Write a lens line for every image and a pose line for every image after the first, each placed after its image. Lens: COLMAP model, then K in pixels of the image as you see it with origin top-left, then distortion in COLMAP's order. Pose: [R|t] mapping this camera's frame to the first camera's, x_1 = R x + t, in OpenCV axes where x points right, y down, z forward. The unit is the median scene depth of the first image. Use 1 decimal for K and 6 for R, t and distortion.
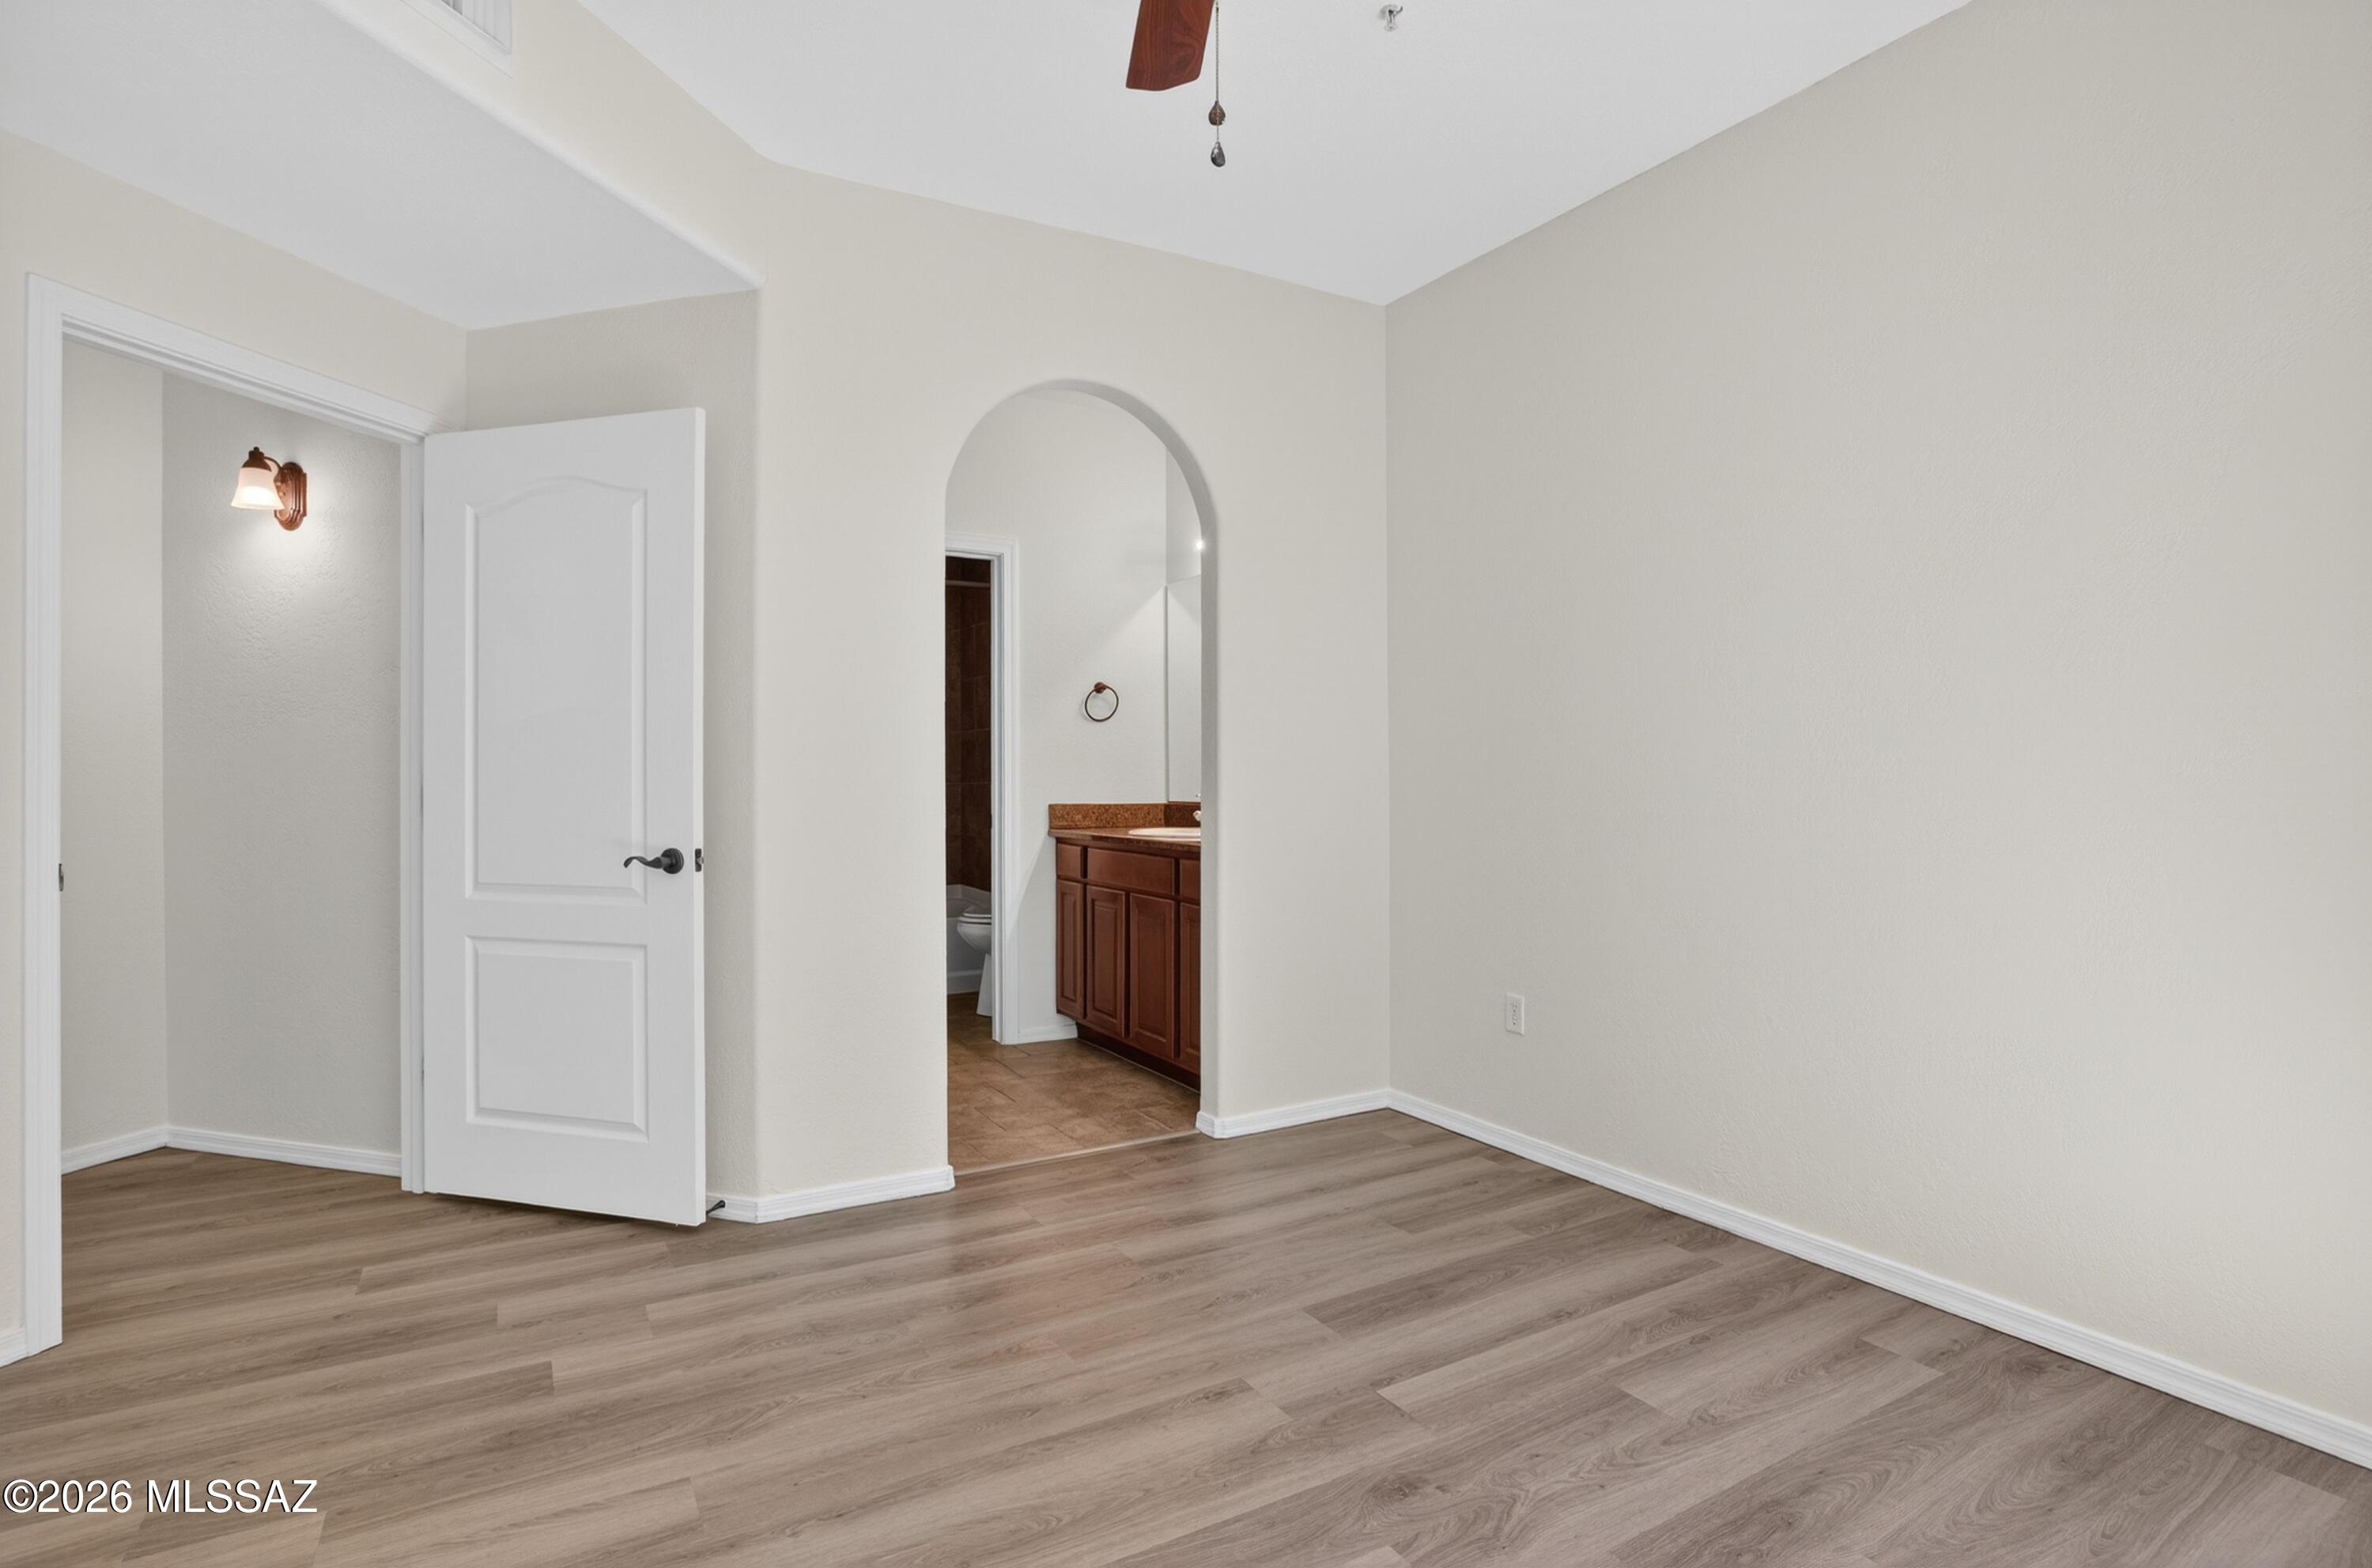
lens RADIAL K [[1174.1, 0, 1185.7], [0, 1174.1, 772.6], [0, 0, 1]] dist [-0.071178, 0.032784]
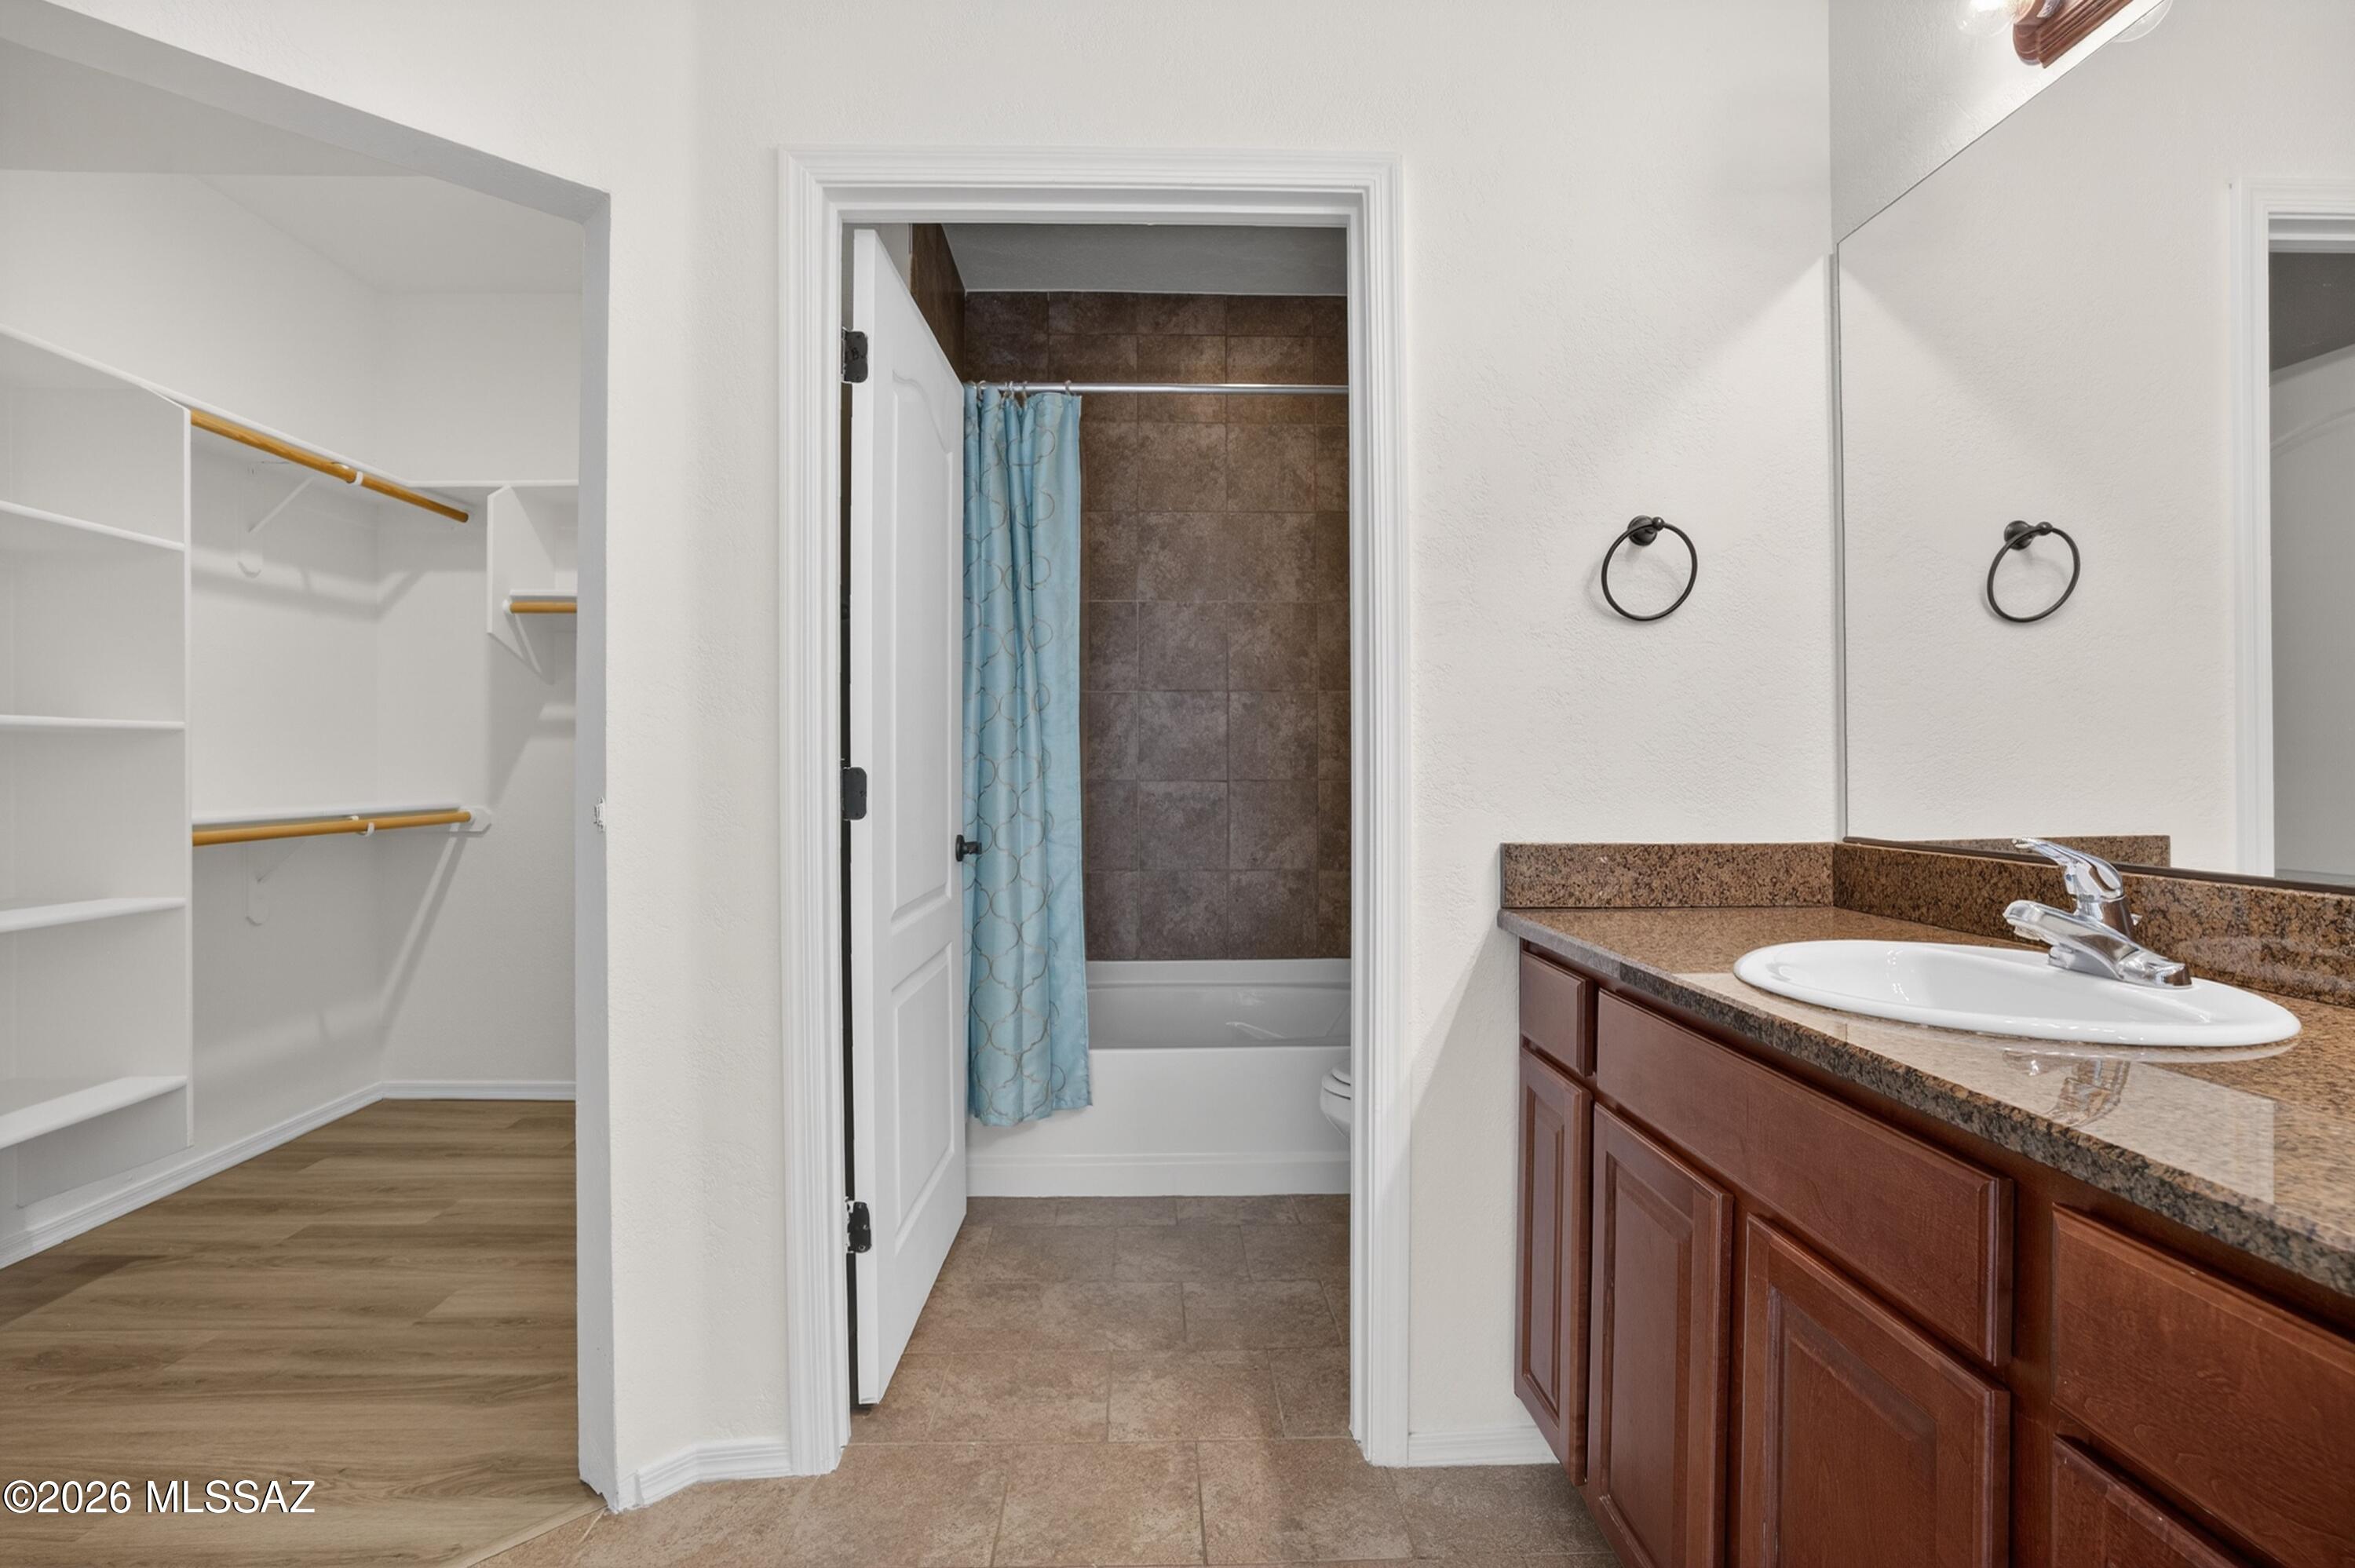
lens RADIAL K [[1165.4, 0, 1177.2], [0, 1165.4, 772.7], [0, 0, 1]] dist [-0.071178, 0.032784]
pose [[0.889078, 0.002500, -0.457750, -0.040831], [0.003115, 0.999929, 0.011512, -0.000564], [0.457746, -0.011661, 0.889007, 0.656526]]
